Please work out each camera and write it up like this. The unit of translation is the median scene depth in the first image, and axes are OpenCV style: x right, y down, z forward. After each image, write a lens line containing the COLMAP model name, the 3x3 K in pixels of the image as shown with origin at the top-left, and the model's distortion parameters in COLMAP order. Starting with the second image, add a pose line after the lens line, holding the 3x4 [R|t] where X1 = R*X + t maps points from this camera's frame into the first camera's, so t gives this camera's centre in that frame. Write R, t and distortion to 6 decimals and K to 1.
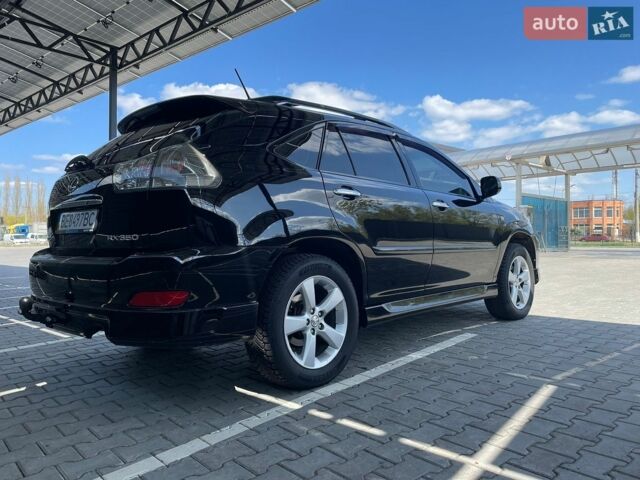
lens RADIAL K [[481.8, 0, 315.9], [0, 481.8, 237.4], [0, 0, 1]] dist [0.010366, 0.002246]
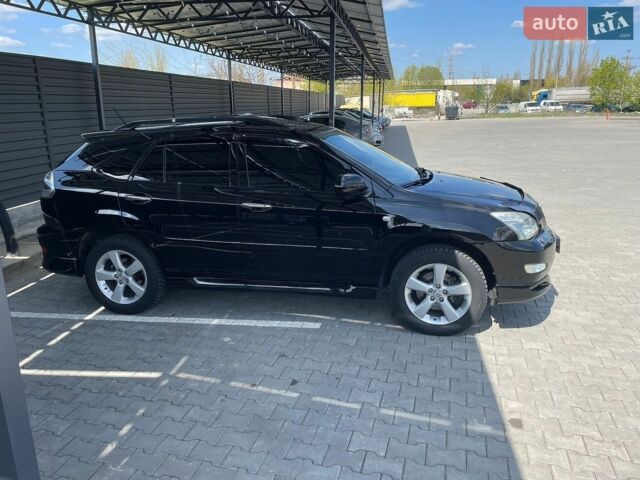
lens RADIAL K [[481.8, 0, 315.9], [0, 481.8, 237.4], [0, 0, 1]] dist [0.010366, 0.002246]
pose [[0.539448, 0.217765, -0.813372, 1.681686], [0.014915, 0.963356, 0.267812, -0.389496], [0.841887, -0.156602, 0.516432, 0.738629]]
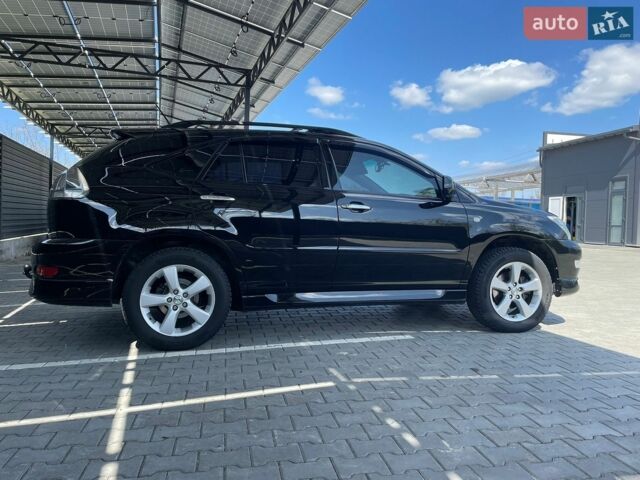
lens RADIAL K [[481.8, 0, 315.9], [0, 481.8, 237.4], [0, 0, 1]] dist [0.010366, 0.002246]
pose [[0.863209, 0.043562, -0.502964, 0.967603], [-0.029859, 0.998932, 0.035273, -0.049583], [0.503963, -0.015430, 0.863587, 0.079650]]
